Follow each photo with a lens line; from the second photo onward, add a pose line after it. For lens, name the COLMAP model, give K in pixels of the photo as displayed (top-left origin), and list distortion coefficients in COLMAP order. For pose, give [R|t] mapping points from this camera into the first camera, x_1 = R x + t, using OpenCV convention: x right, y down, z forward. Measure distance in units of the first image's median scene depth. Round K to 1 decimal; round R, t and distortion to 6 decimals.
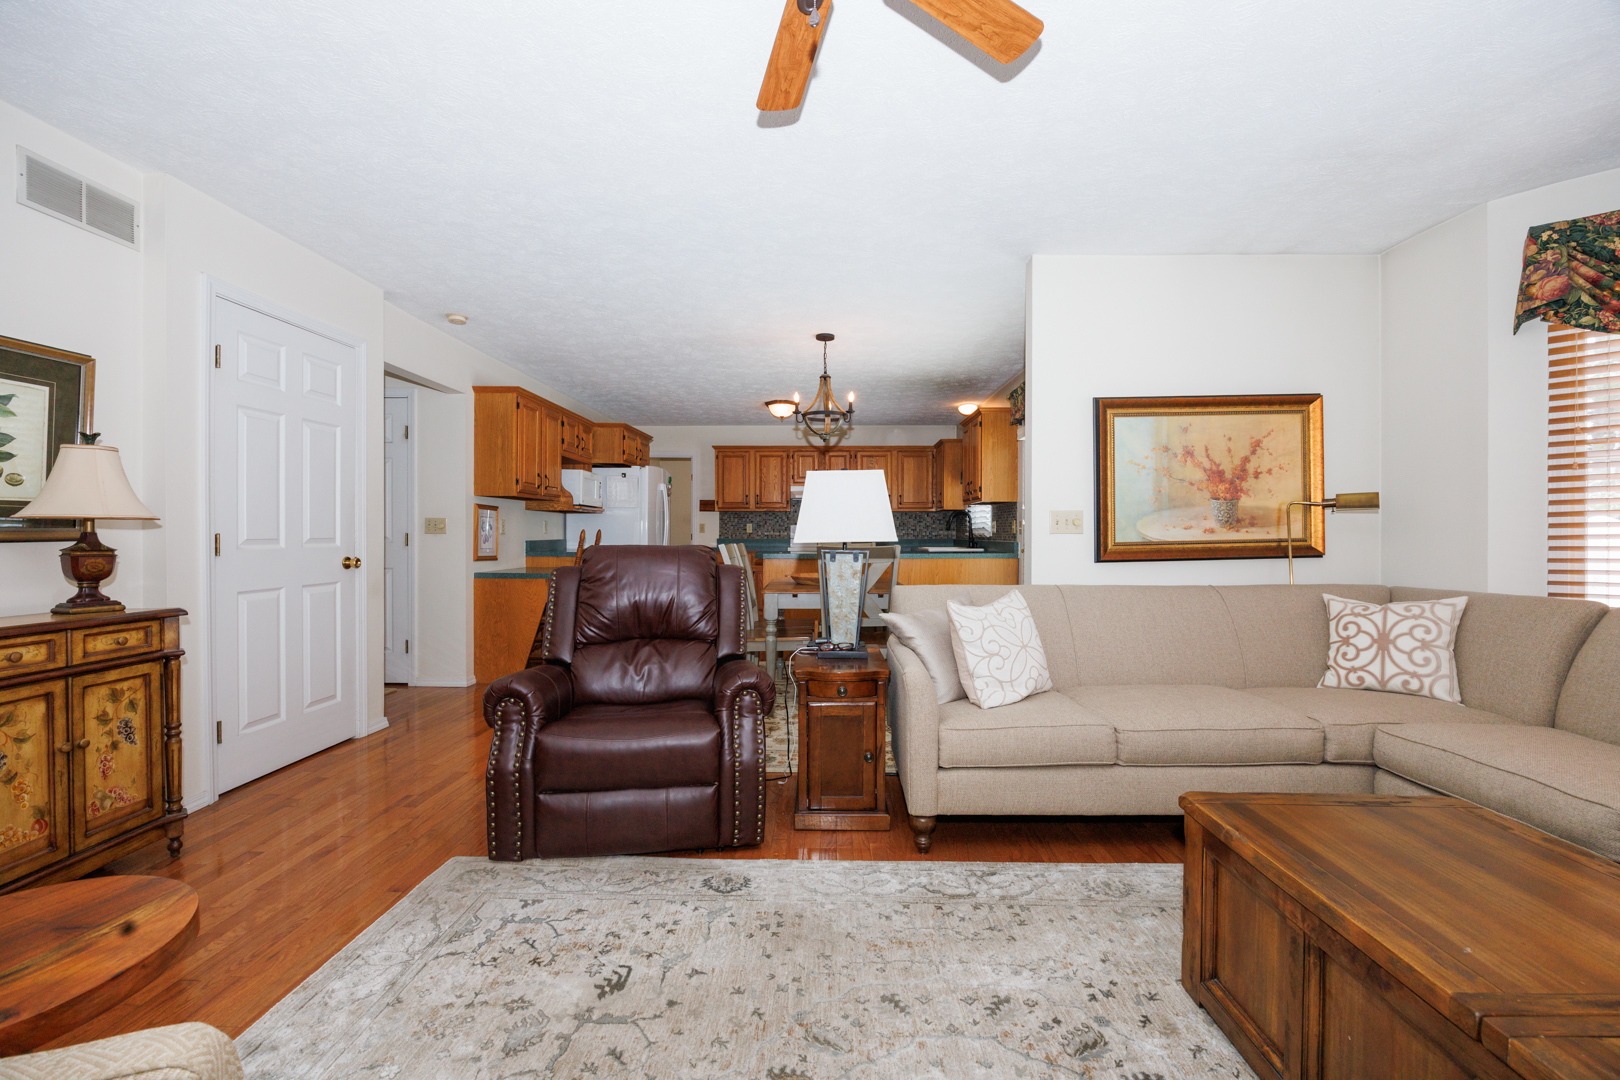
lens RADIAL K [[659.1, 0, 809.4], [0, 659.1, 535.1], [0, 0, 1]] dist [-0.019382, 0.001592]
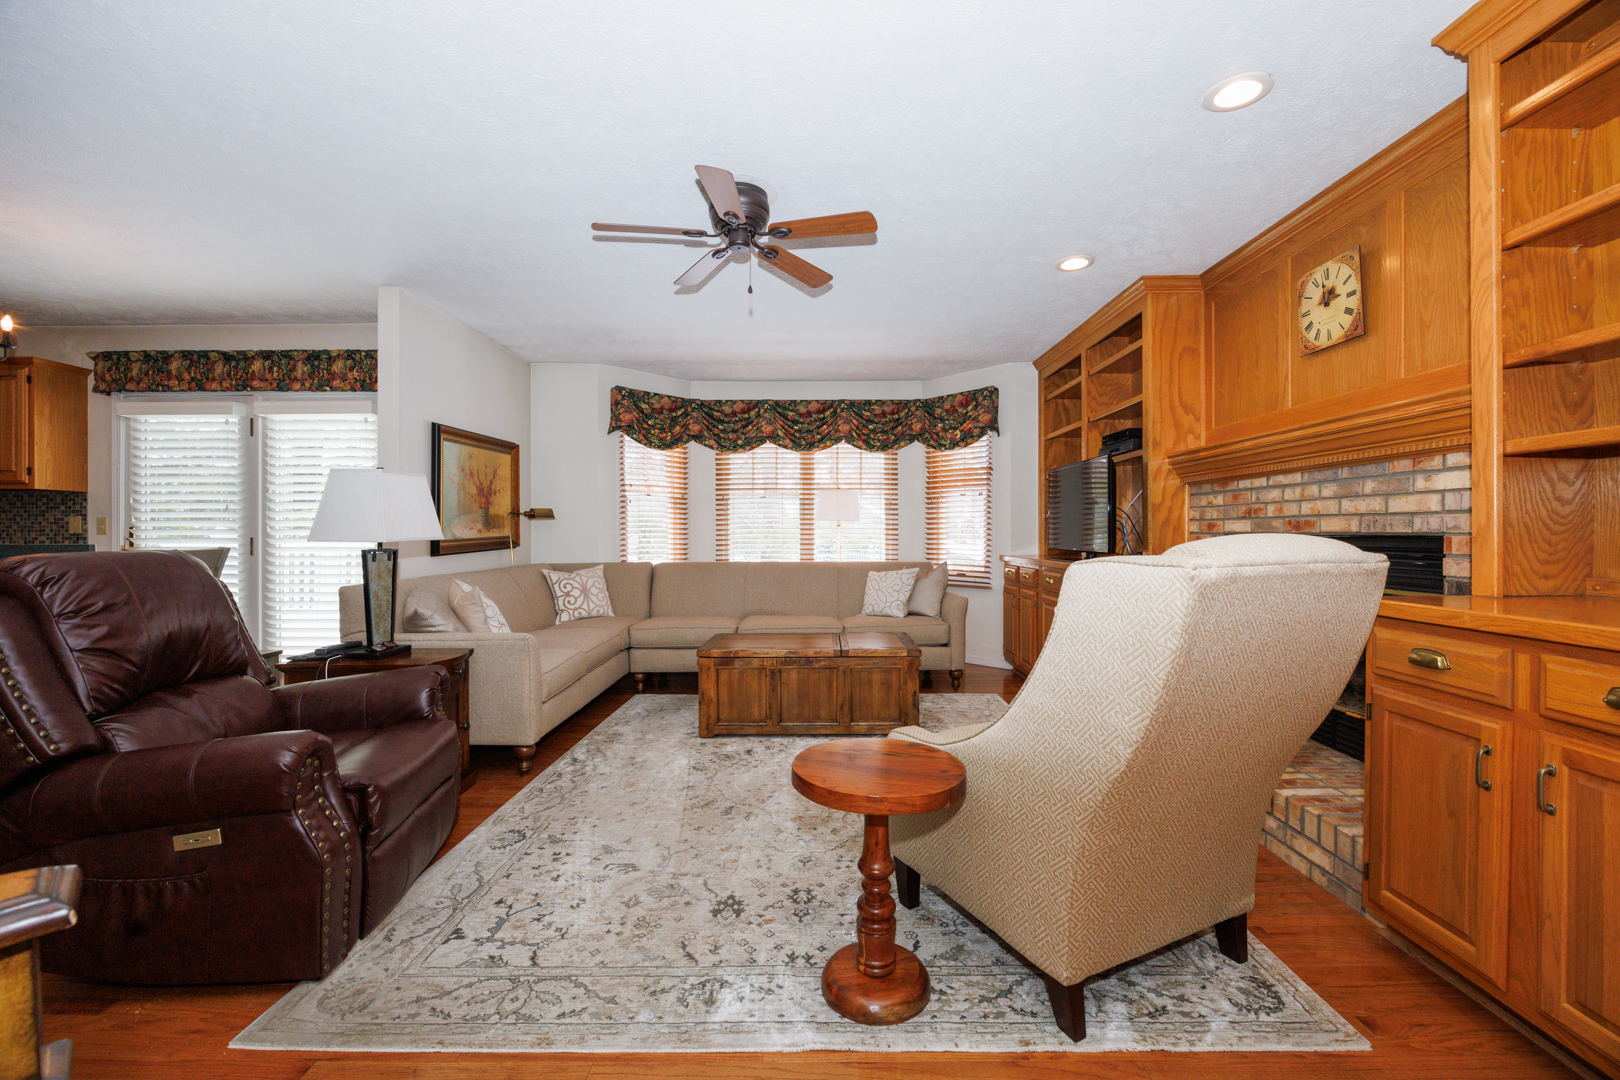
lens RADIAL K [[659.1, 0, 827.1], [0, 659.1, 529.7], [0, 0, 1]] dist [-0.019382, 0.001592]
pose [[-0.028875, 0.005545, 0.999568, -0.978942], [0.007384, 0.999959, -0.005334, 0.004926], [-0.999556, 0.007227, -0.028914, 0.367149]]
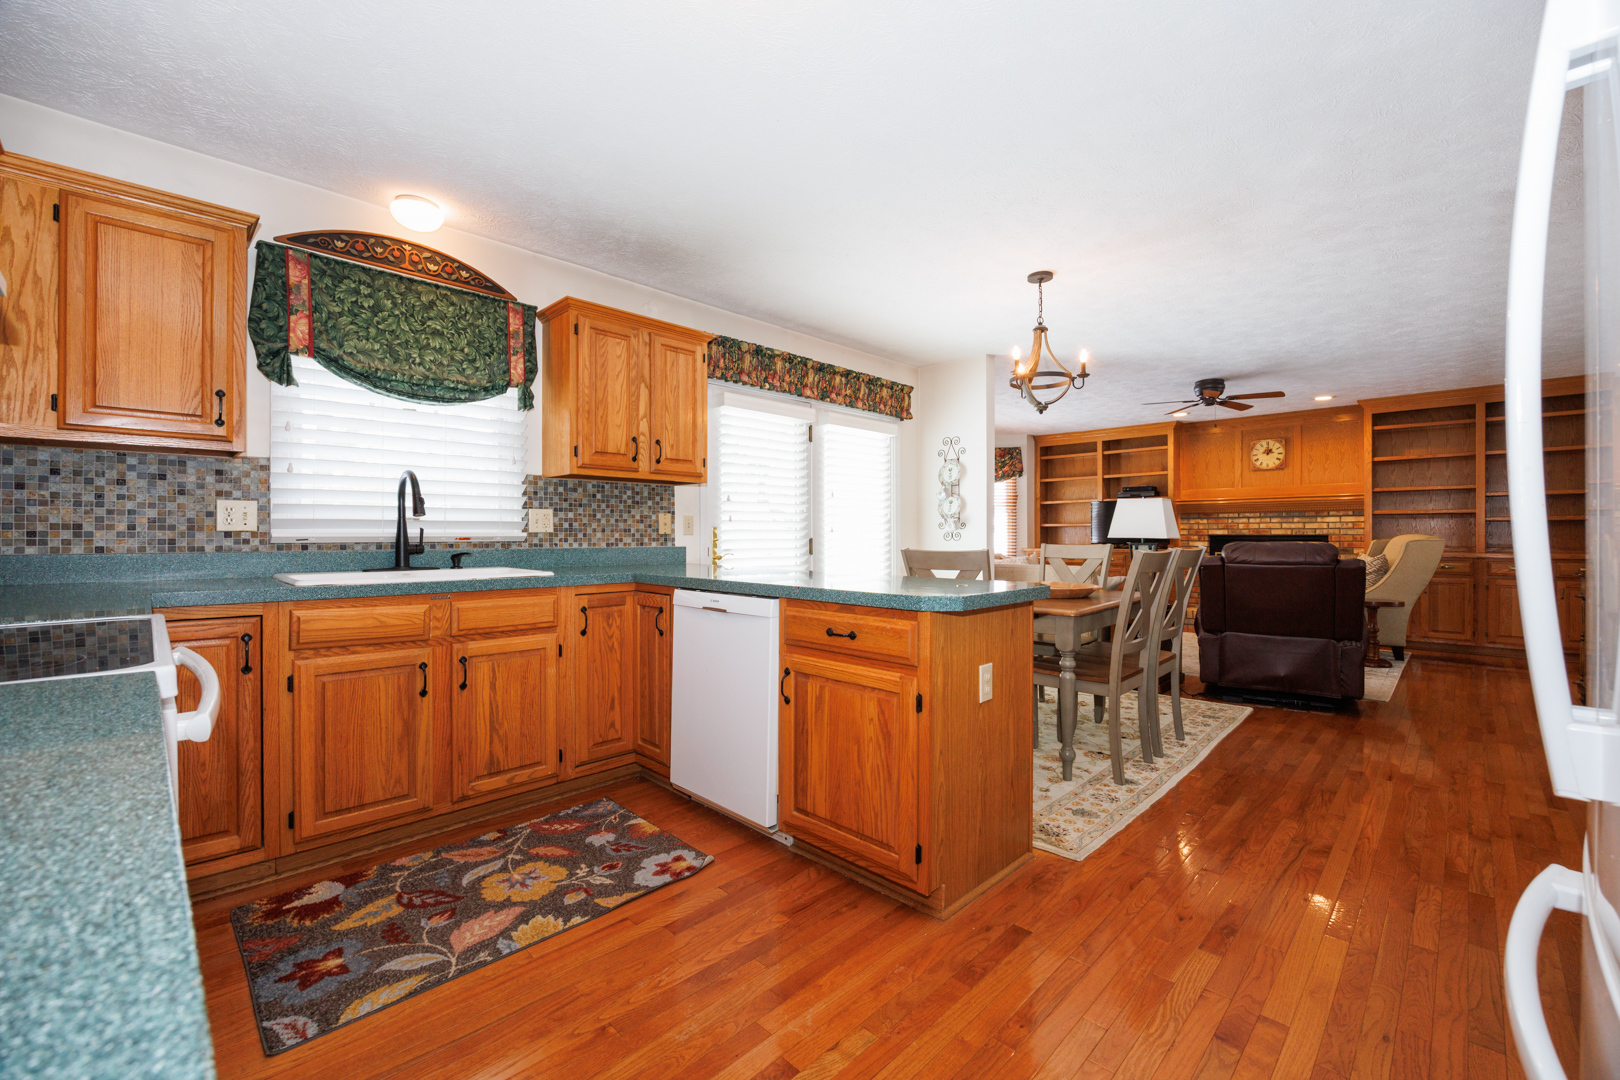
lens RADIAL K [[659.1, 0, 792.7], [0, 659.1, 537.1], [0, 0, 1]] dist [-0.019382, 0.001592]
pose [[-0.719914, -0.002432, 0.694059, -0.484151], [0.004404, 0.999958, 0.008072, -0.011710], [-0.694049, 0.008867, -0.719873, 3.097195]]
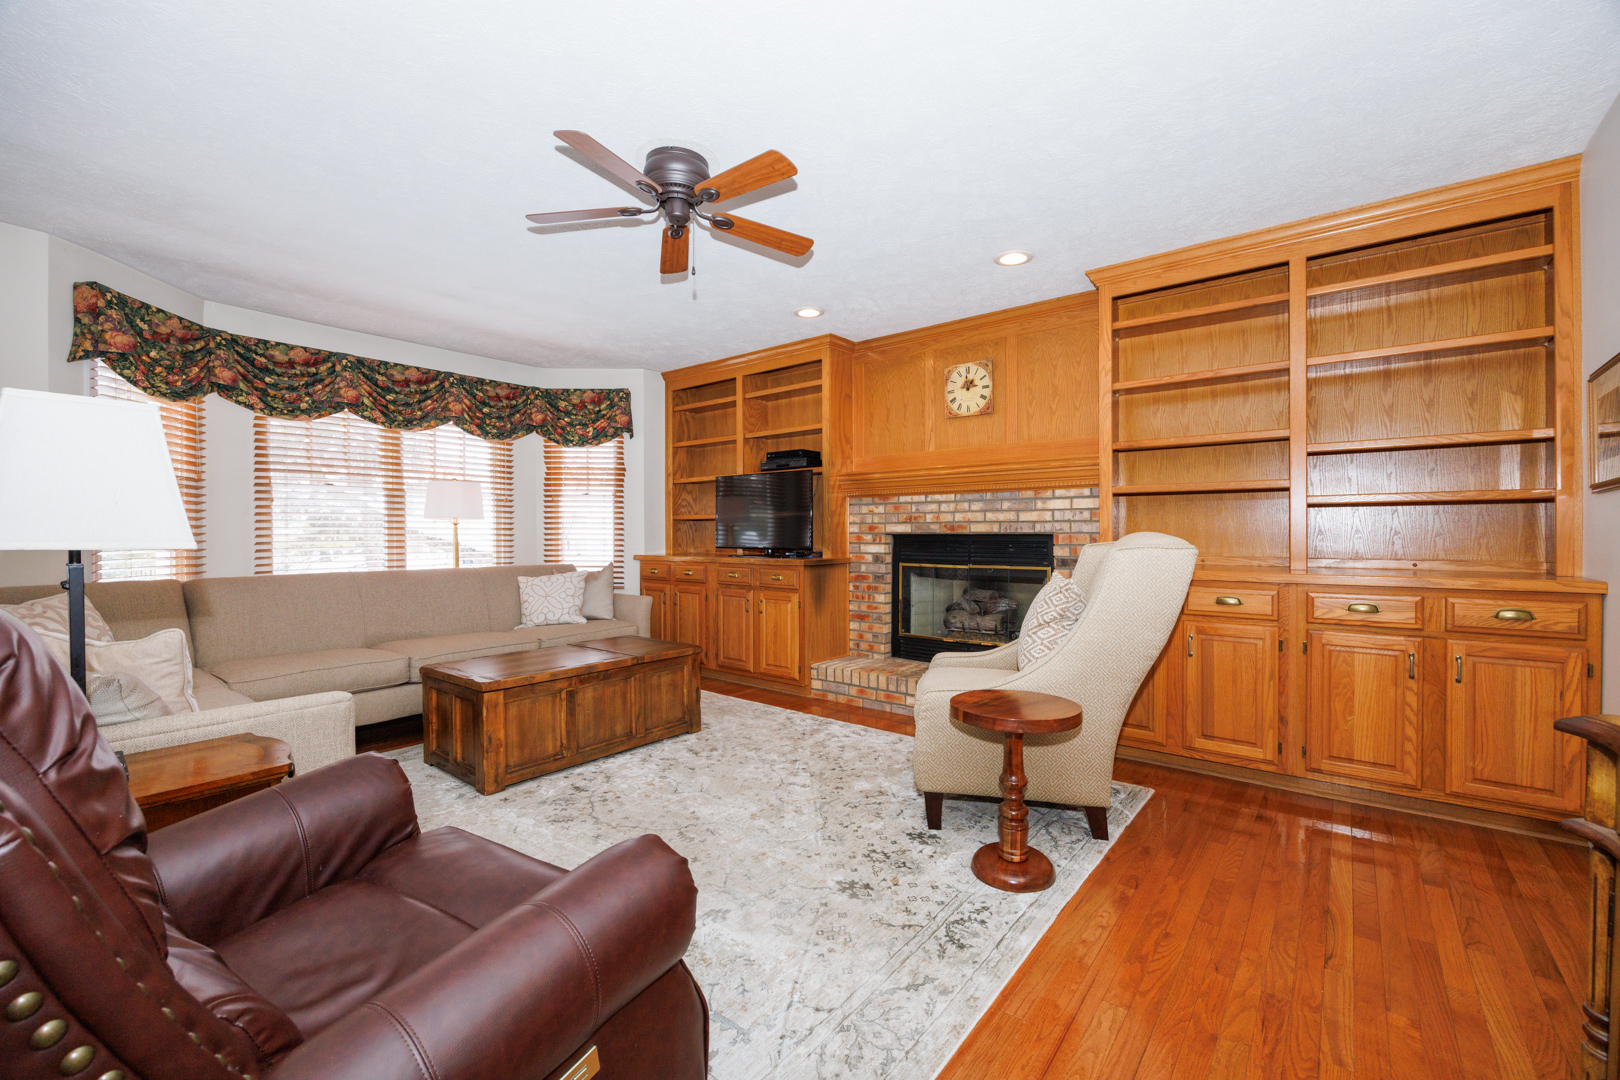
lens RADIAL K [[659.1, 0, 812.7], [0, 659.1, 528.7], [0, 0, 1]] dist [-0.019382, 0.001592]
pose [[-0.792564, 0.006324, 0.609756, -0.678712], [0.005286, 0.999980, -0.003500, 0.003676], [-0.609766, 0.000449, -0.792581, 1.084064]]
